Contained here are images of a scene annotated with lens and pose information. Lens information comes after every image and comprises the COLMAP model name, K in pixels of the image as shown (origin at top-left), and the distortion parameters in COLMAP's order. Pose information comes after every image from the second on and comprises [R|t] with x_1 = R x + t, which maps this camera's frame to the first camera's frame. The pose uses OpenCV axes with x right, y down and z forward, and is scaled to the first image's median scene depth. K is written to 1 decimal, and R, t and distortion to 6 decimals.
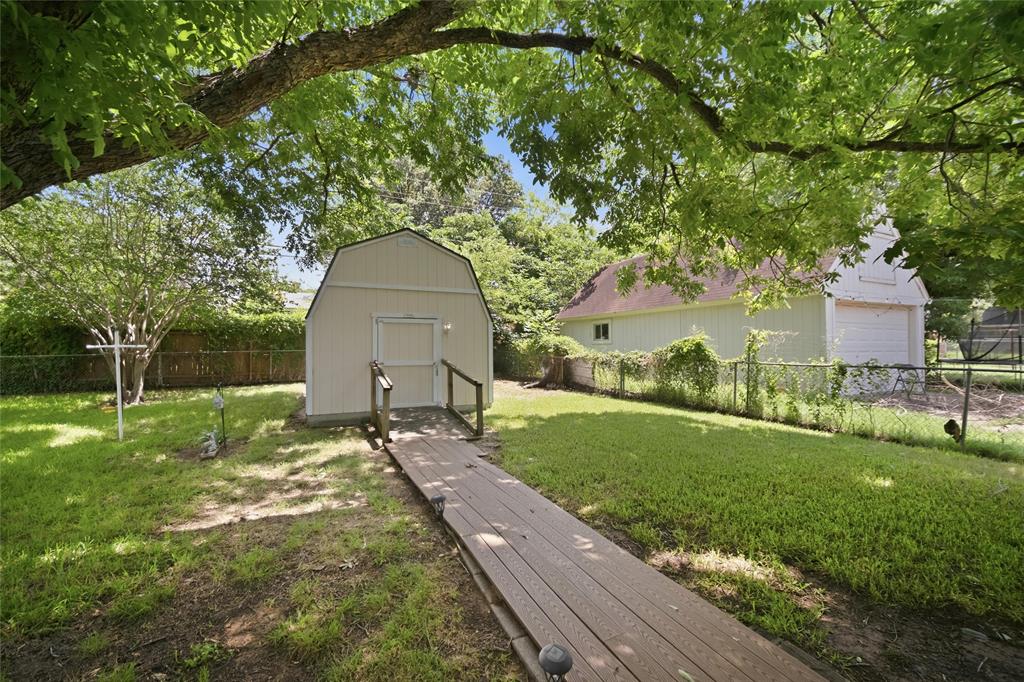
lens RADIAL K [[398.0, 0, 495.5], [0, 398.0, 336.8], [0, 0, 1]] dist [-0.002786, -0.000087]
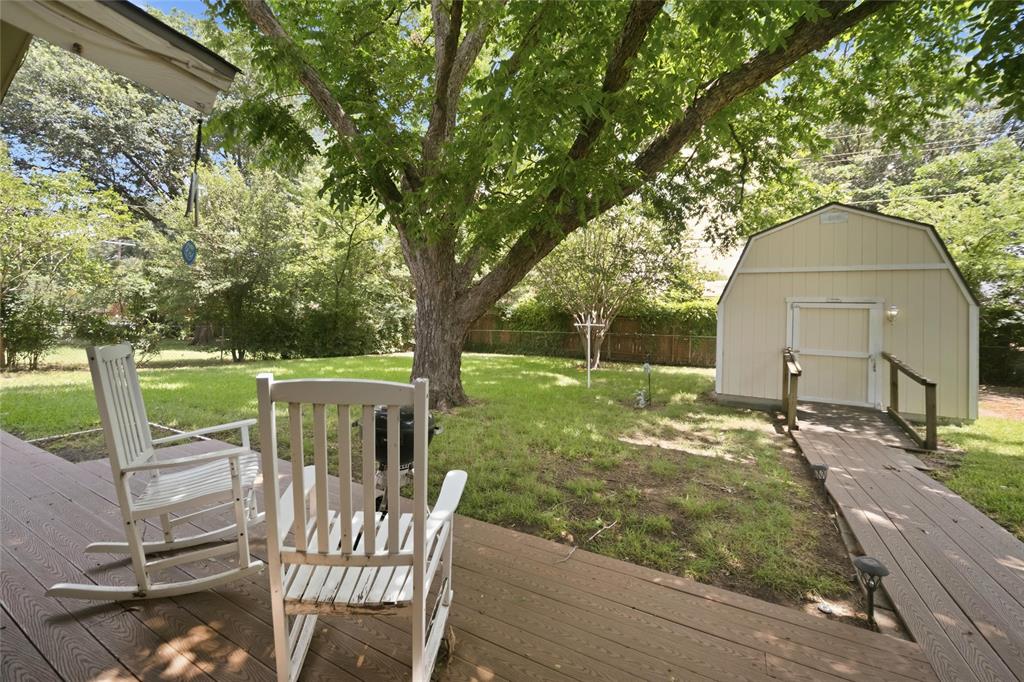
lens RADIAL K [[411.0, 0, 515.6], [0, 411.0, 318.1], [0, 0, 1]] dist [-0.001729, -0.000233]
pose [[0.603054, 0.013029, -0.797594, 0.084918], [-0.028701, 0.999574, -0.005372, 0.012572], [0.797184, 0.026131, 0.603171, -0.116664]]
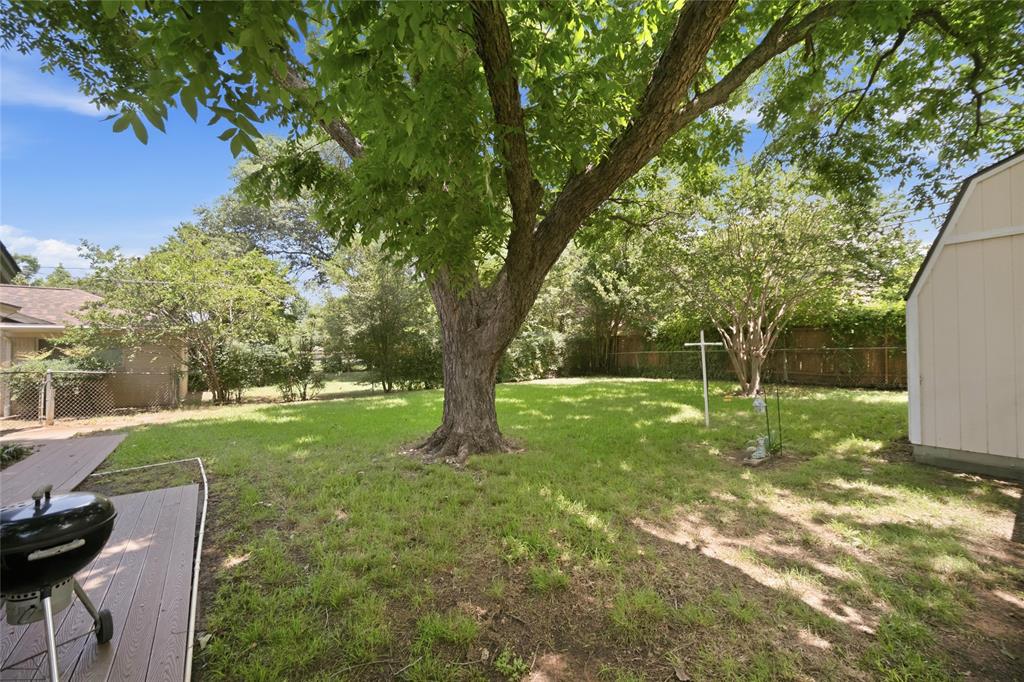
lens RADIAL K [[403.1, 0, 512.0], [0, 403.1, 341.0], [0, 0, 1]] dist [-0.002168, -0.000142]
pose [[0.211552, -0.013761, -0.977270, 0.050640], [0.034326, 0.999389, -0.006642, 0.003750], [0.976764, -0.032140, 0.211895, 0.181599]]
